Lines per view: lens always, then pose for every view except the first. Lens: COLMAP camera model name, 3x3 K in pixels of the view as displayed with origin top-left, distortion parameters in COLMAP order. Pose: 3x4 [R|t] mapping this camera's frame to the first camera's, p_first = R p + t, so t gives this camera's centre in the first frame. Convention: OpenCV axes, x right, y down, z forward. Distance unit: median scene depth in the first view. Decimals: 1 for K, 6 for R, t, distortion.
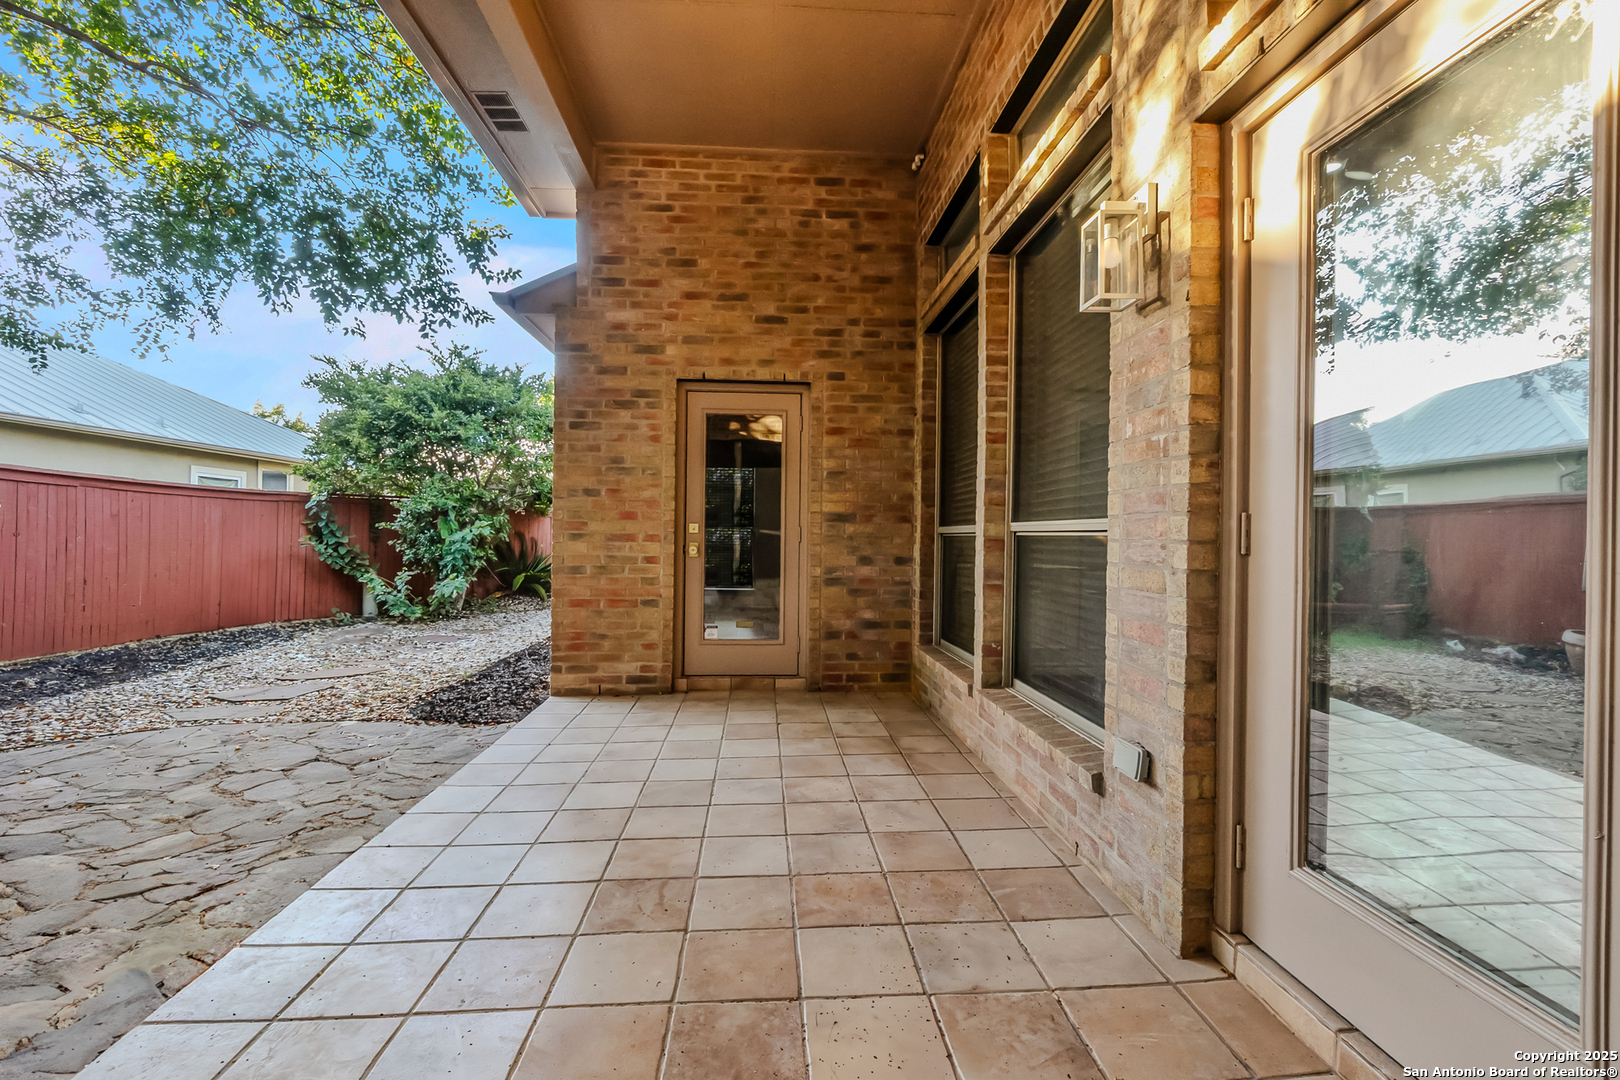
lens RADIAL K [[710.6, 0, 807.1], [0, 710.6, 533.8], [0, 0, 1]] dist [-0.004047, 0.000080]
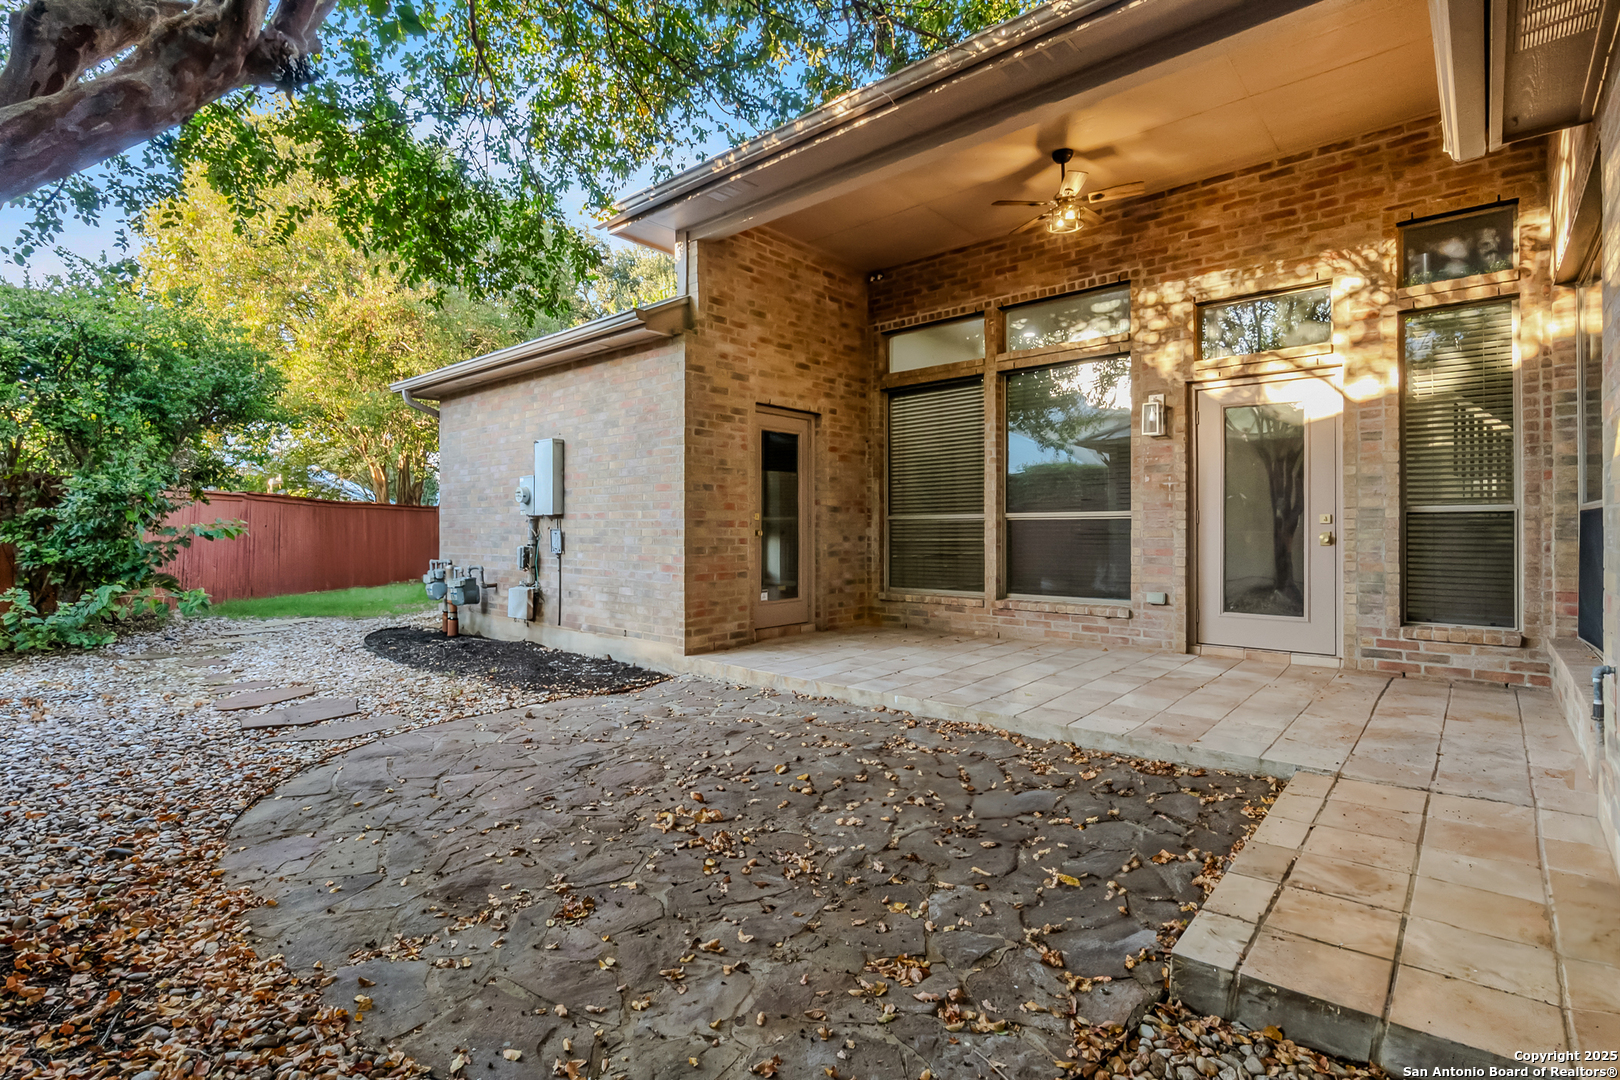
lens RADIAL K [[763.9, 0, 810.0], [0, 763.9, 534.5], [0, 0, 1]] dist [-0.002289, -0.000272]
pose [[0.699074, -0.016447, 0.714860, -1.124655], [0.008080, 0.999853, 0.015102, 0.004690], [-0.715003, -0.004781, 0.699105, -0.054476]]
